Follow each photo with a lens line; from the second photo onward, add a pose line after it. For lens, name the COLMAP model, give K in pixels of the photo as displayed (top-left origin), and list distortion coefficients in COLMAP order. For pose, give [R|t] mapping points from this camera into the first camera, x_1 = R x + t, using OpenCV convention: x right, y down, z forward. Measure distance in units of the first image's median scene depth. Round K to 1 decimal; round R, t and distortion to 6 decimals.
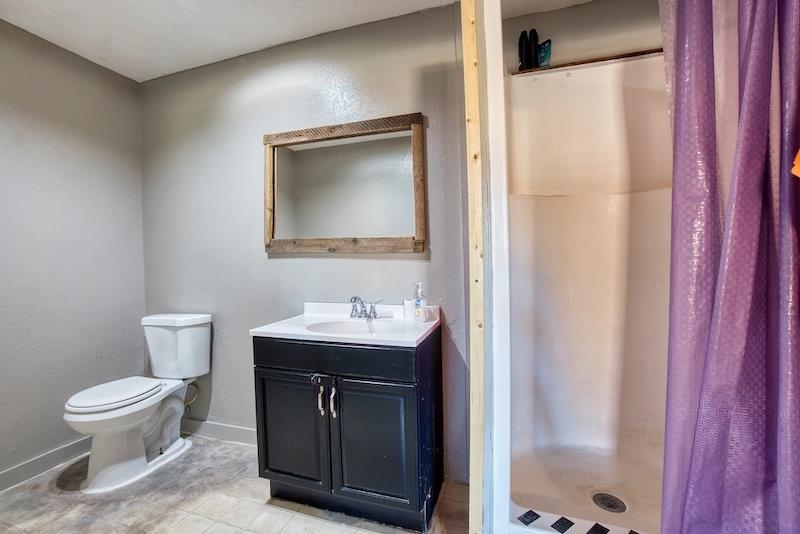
lens RADIAL K [[349.3, 0, 398.1], [0, 349.3, 265.5], [0, 0, 1]] dist [-0.044520, 0.011932]
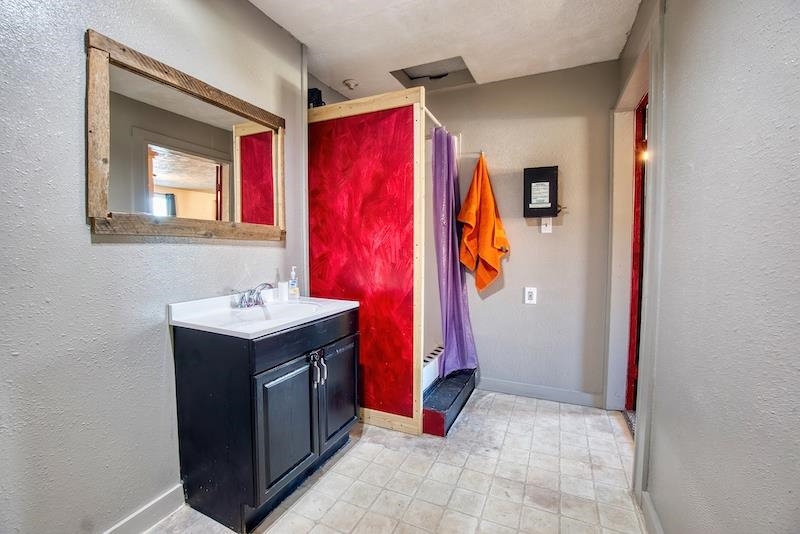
lens RADIAL K [[349.3, 0, 399.4], [0, 349.3, 265.2], [0, 0, 1]] dist [-0.044520, 0.011932]
pose [[0.113393, -0.043765, 0.992586, -1.000779], [0.025124, 0.998836, 0.041171, 0.005807], [-0.993233, 0.020269, 0.114360, 0.479781]]
